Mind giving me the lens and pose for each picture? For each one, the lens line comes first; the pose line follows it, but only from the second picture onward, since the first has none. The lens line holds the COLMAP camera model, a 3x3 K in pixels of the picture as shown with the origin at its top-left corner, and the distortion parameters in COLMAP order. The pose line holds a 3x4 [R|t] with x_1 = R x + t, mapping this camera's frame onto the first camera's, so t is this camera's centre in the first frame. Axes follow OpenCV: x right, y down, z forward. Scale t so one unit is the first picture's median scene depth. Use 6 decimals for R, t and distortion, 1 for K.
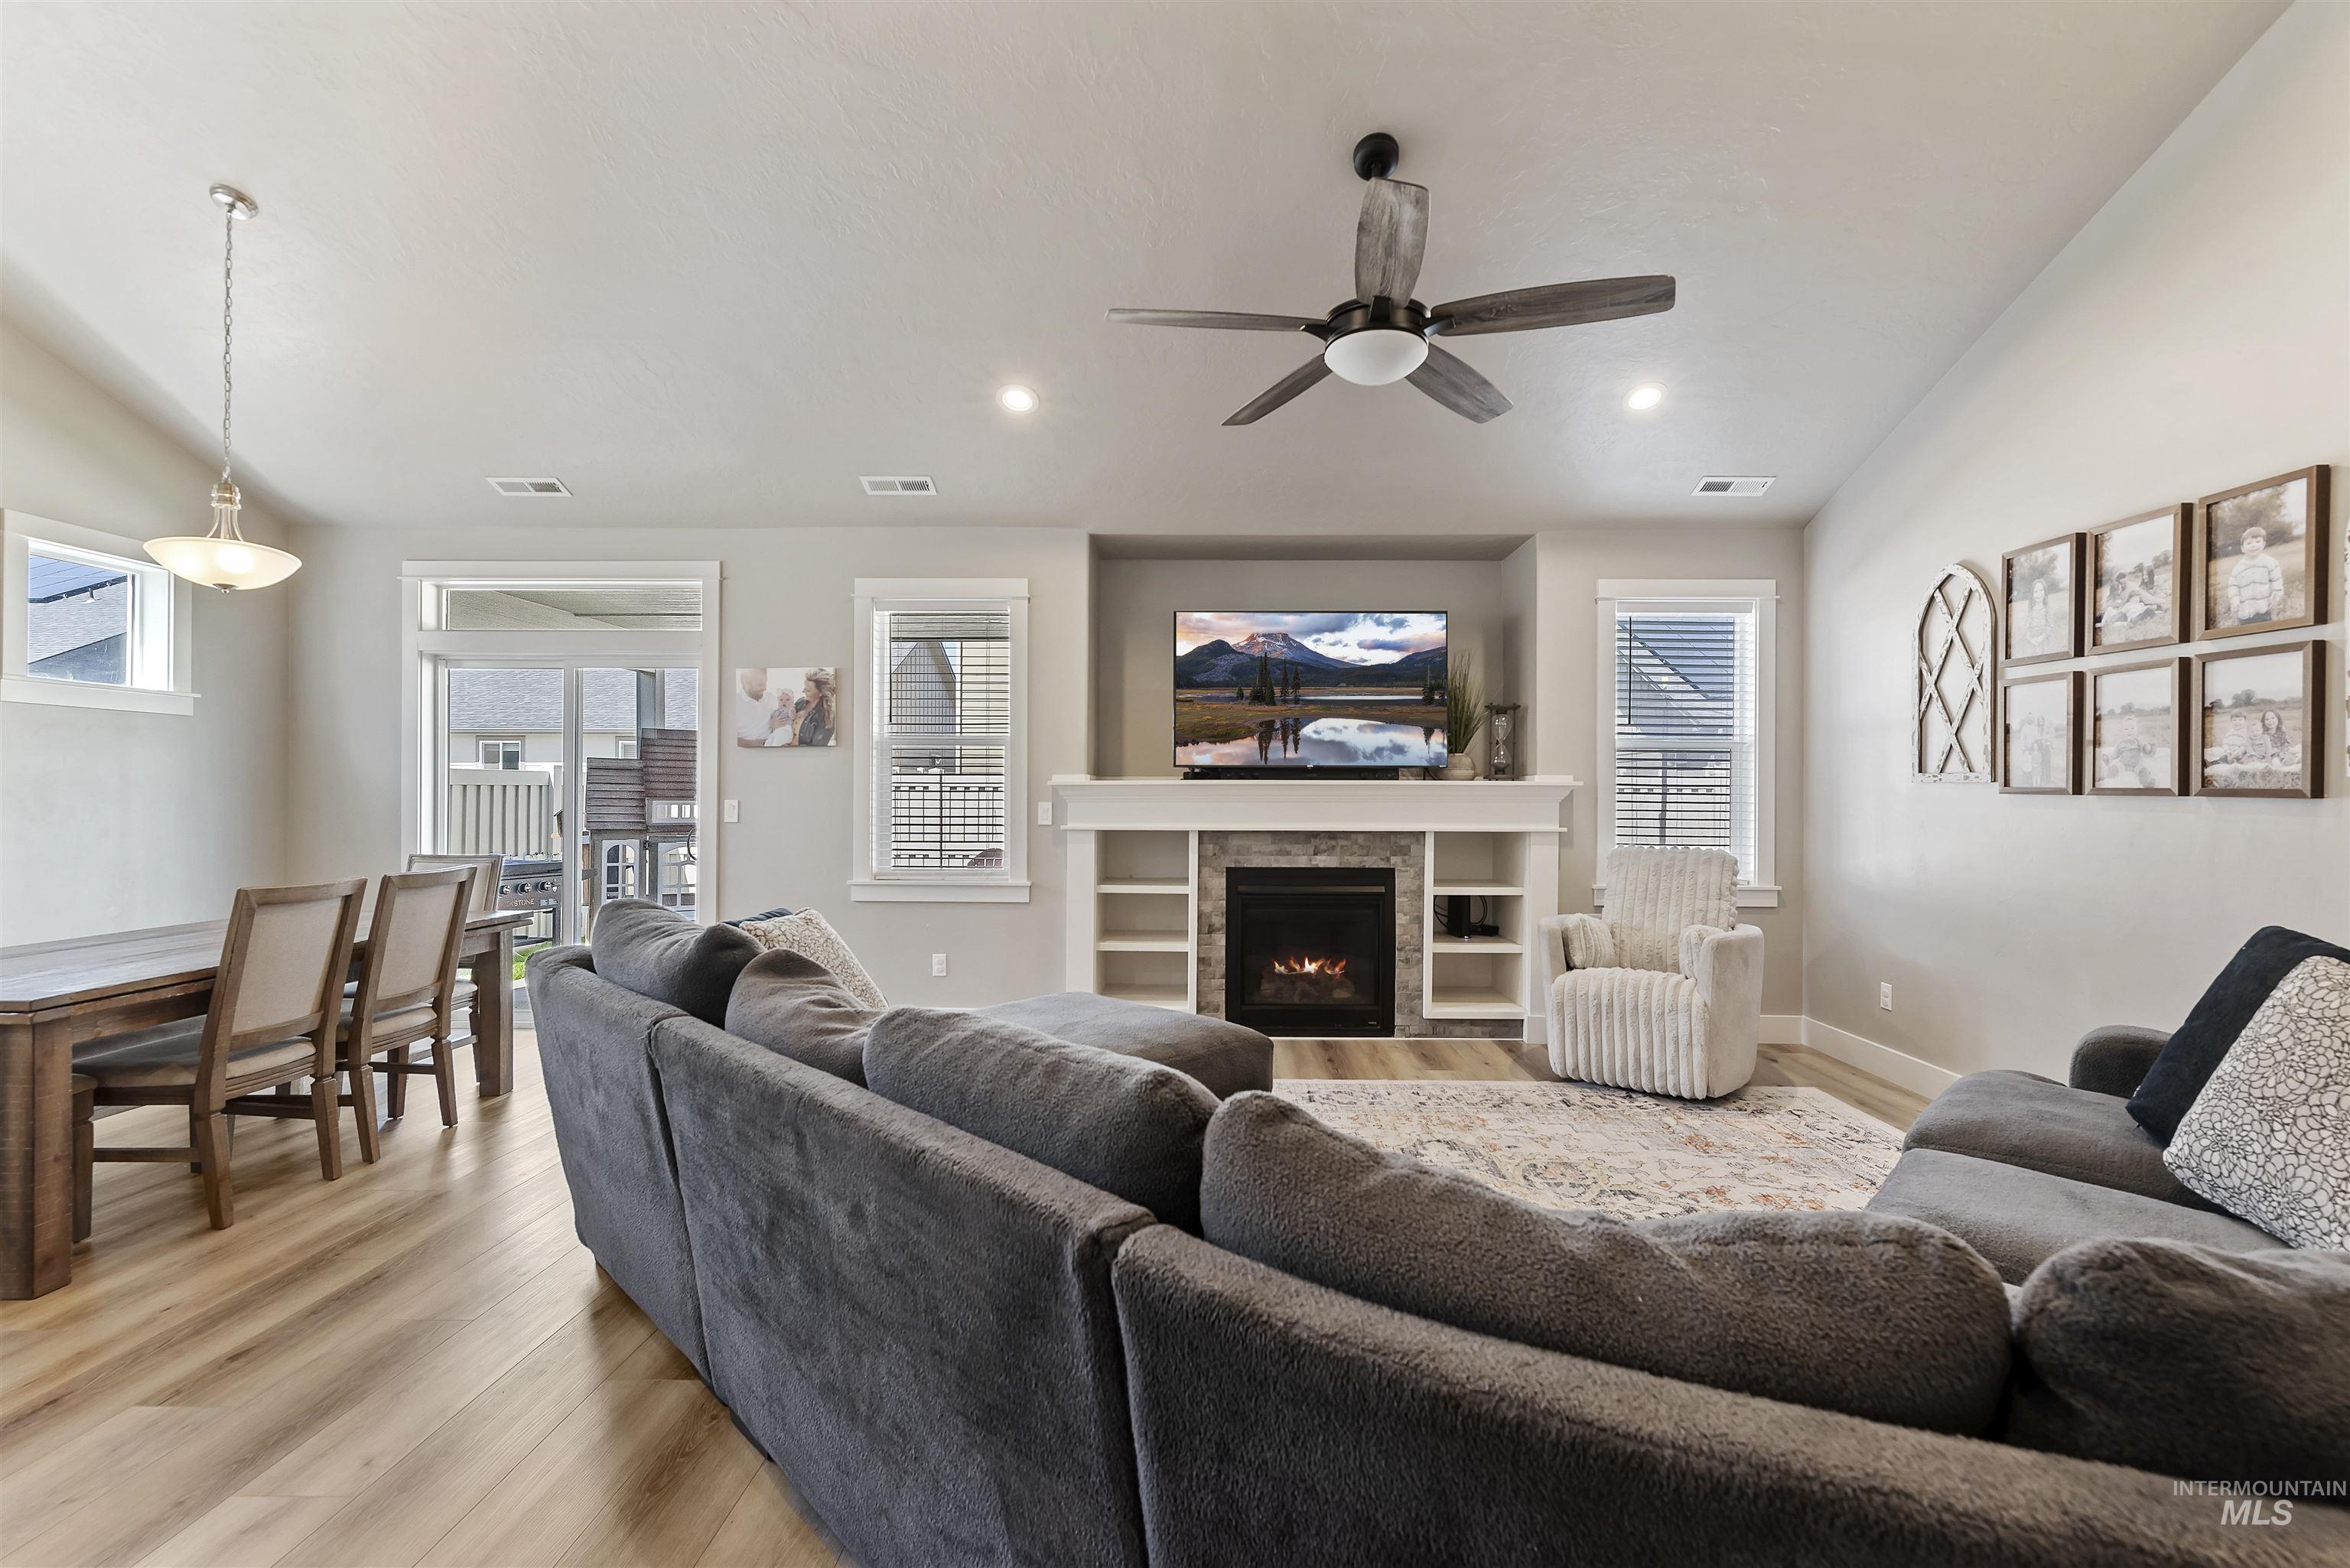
lens RADIAL K [[1020.4, 0, 1191.2], [0, 1020.4, 789.4], [0, 0, 1]] dist [0.001984, 0.000293]
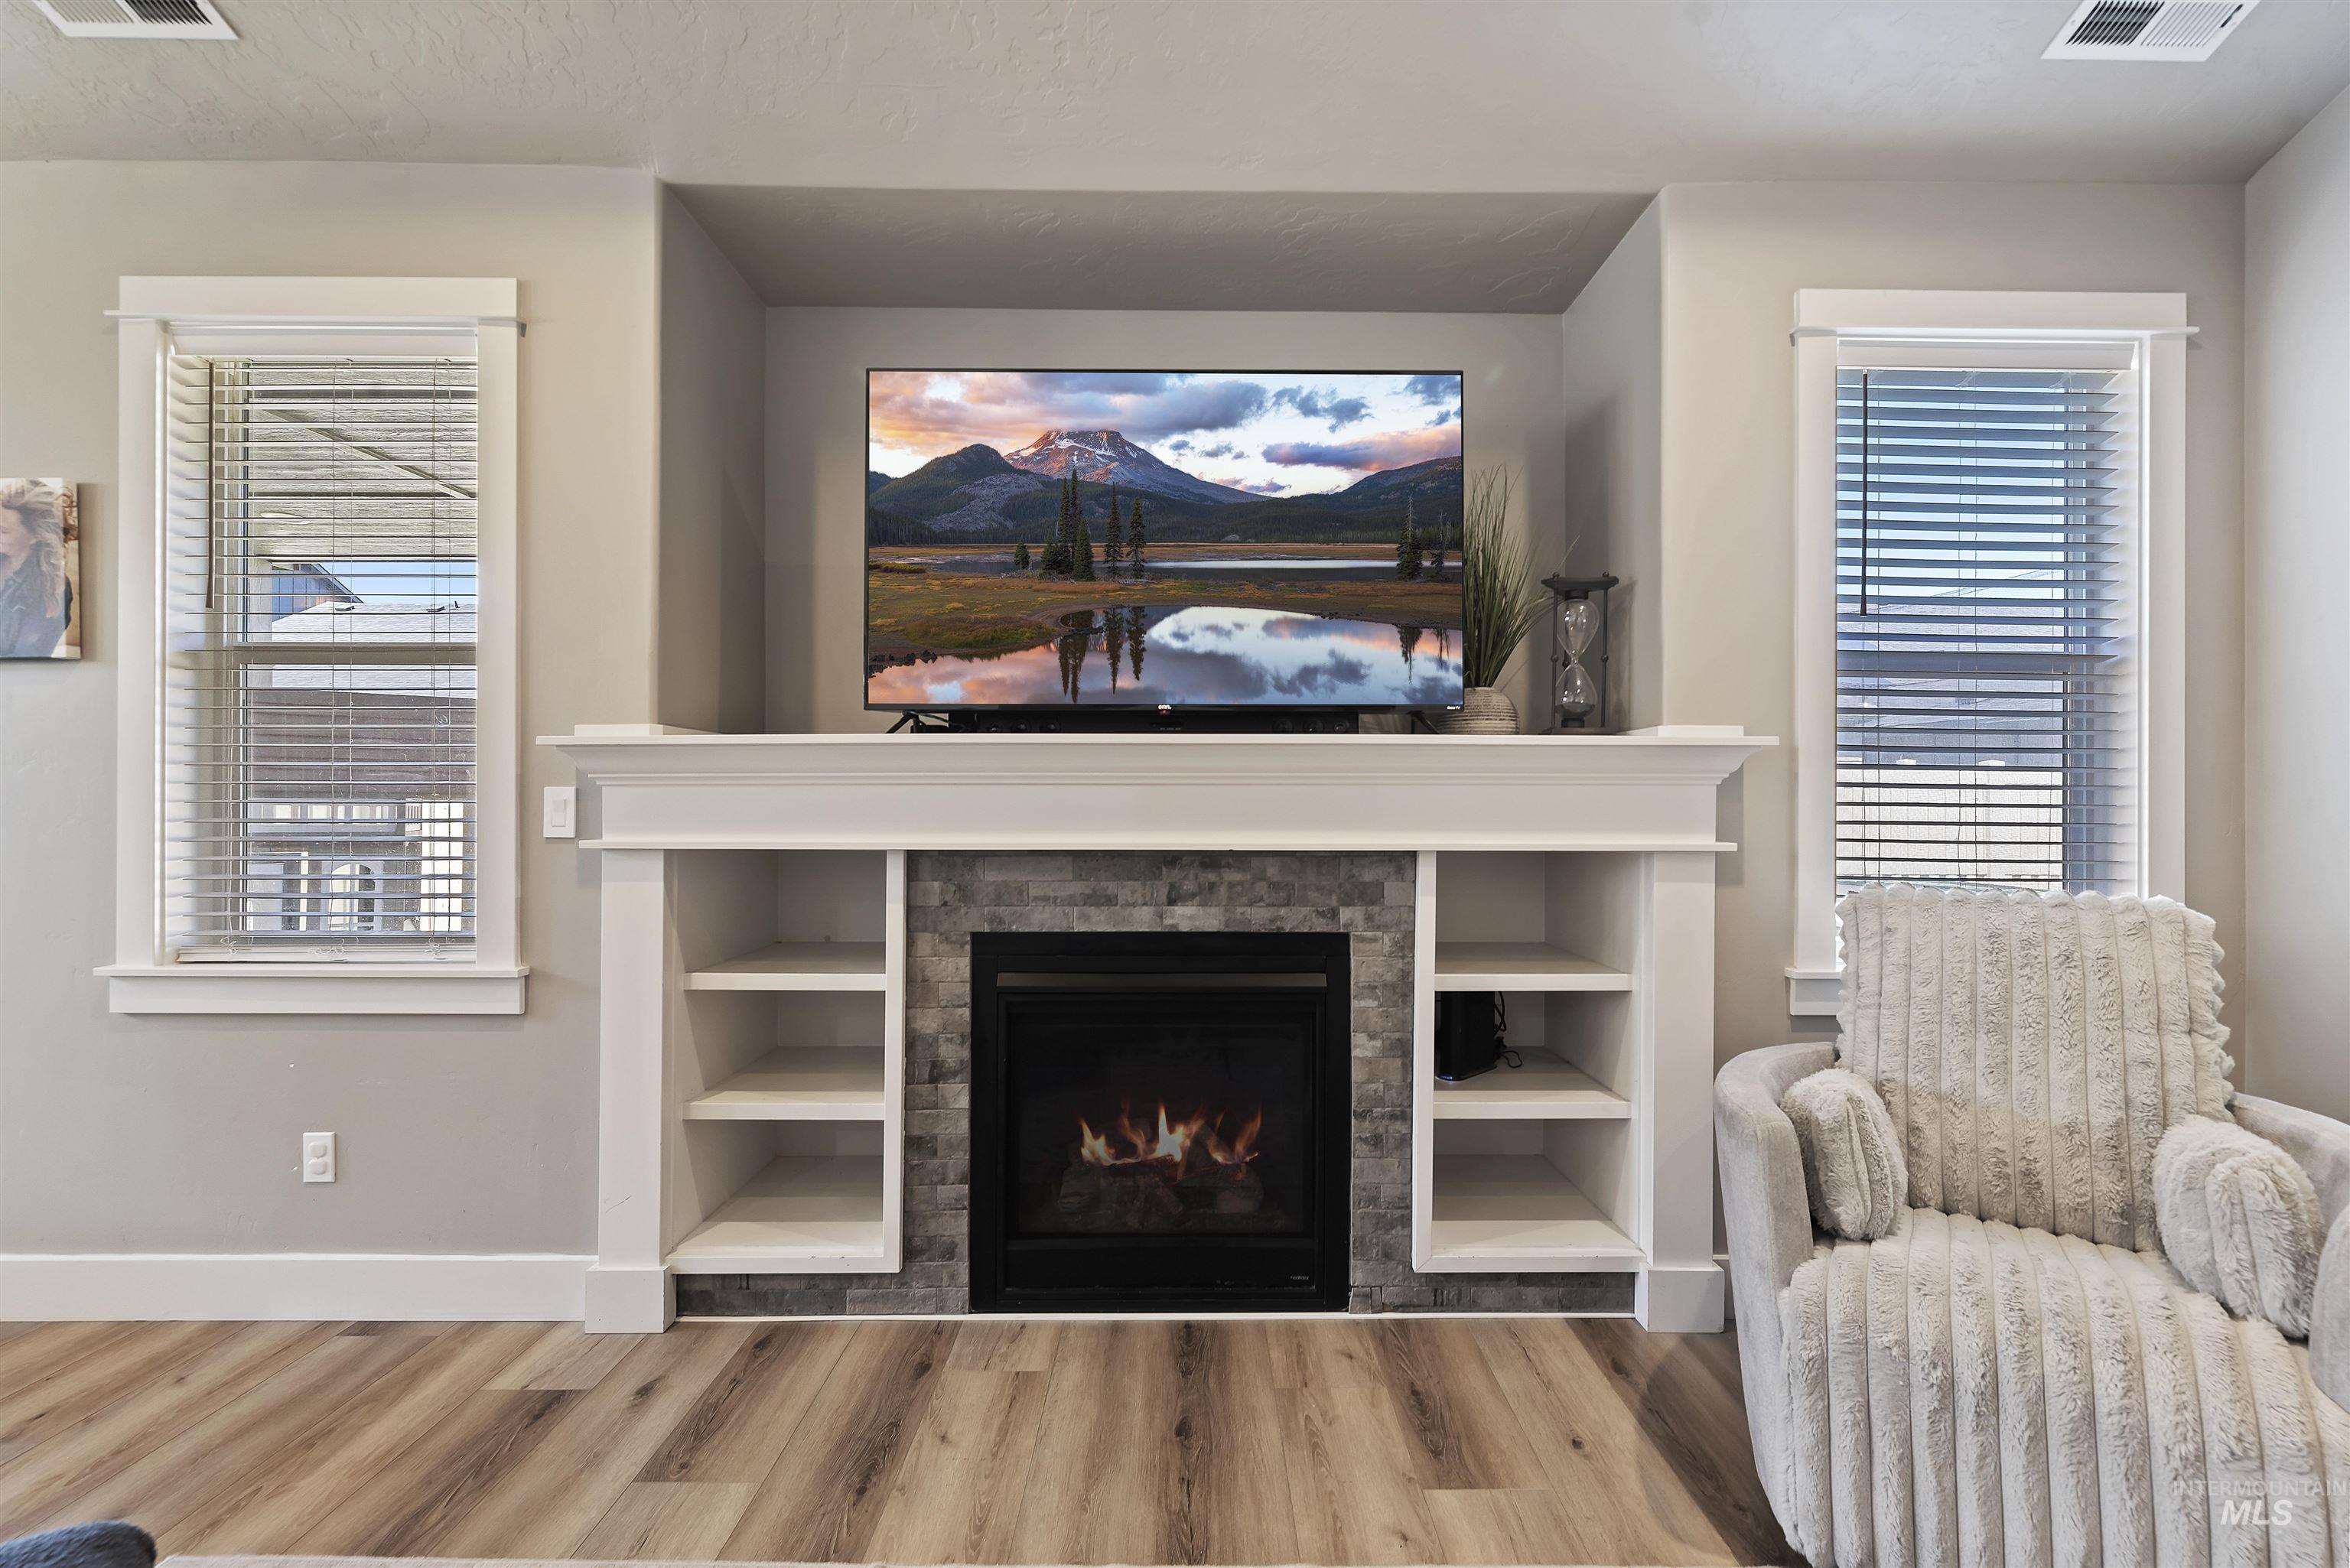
lens RADIAL K [[1038.3, 0, 1195.4], [0, 1038.3, 803.7], [0, 0, 1]] dist [0.001135, 0.000013]
pose [[0.999664, -0.003038, 0.025739, 0.135017], [0.002685, 0.999902, 0.013731, 0.016108], [-0.025778, -0.013657, 0.999574, 0.613248]]
